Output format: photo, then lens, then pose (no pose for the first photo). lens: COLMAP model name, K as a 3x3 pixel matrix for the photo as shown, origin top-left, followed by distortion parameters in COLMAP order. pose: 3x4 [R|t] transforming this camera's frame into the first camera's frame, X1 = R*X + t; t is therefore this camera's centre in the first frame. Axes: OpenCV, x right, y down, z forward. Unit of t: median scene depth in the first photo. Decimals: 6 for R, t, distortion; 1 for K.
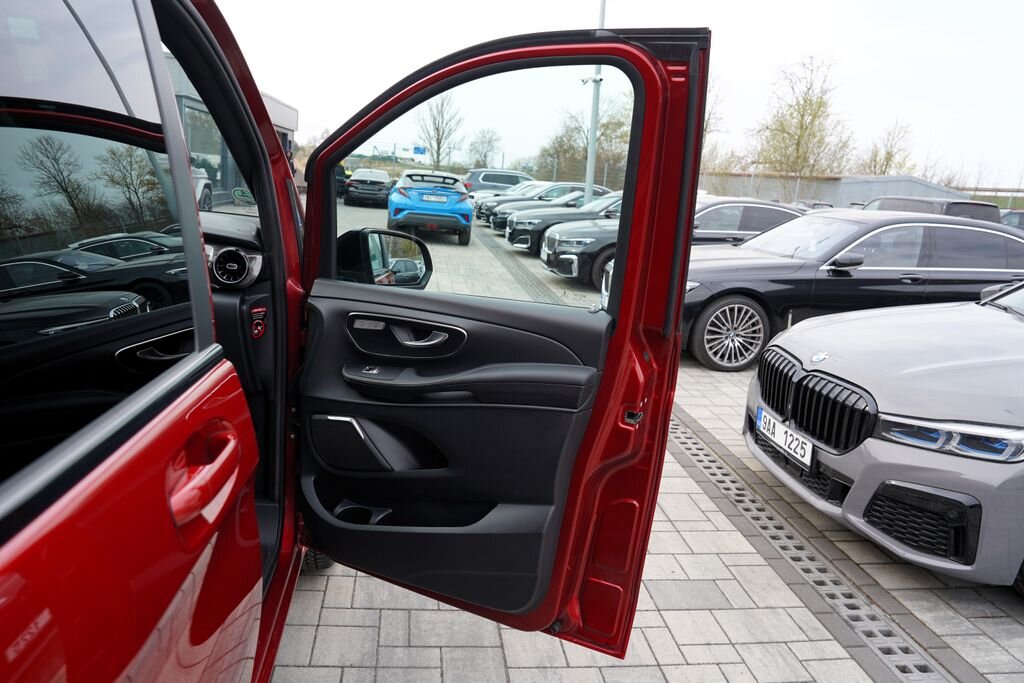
lens RADIAL K [[703.8, 0, 508.6], [0, 703.8, 340.5], [0, 0, 1]] dist [-0.111847, 0.079900]
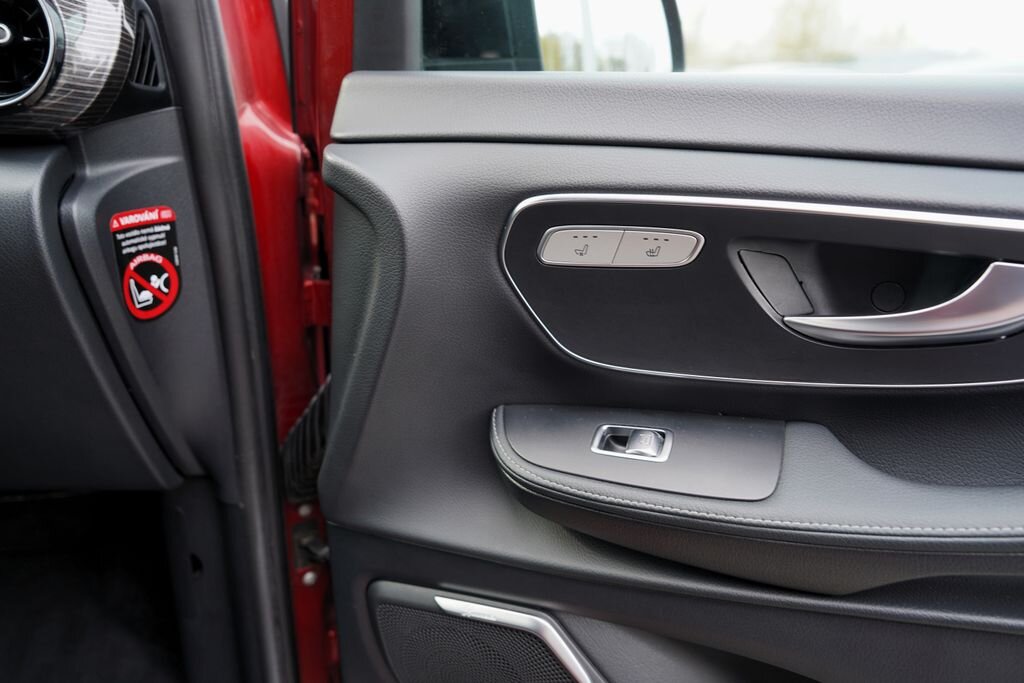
lens RADIAL K [[703.8, 0, 508.6], [0, 703.8, 340.5], [0, 0, 1]] dist [-0.111847, 0.079900]
pose [[0.998240, -0.058788, -0.007778, -0.221629], [0.059301, 0.989912, 0.128676, -0.022518], [0.000134, -0.128911, 0.991656, 0.740410]]
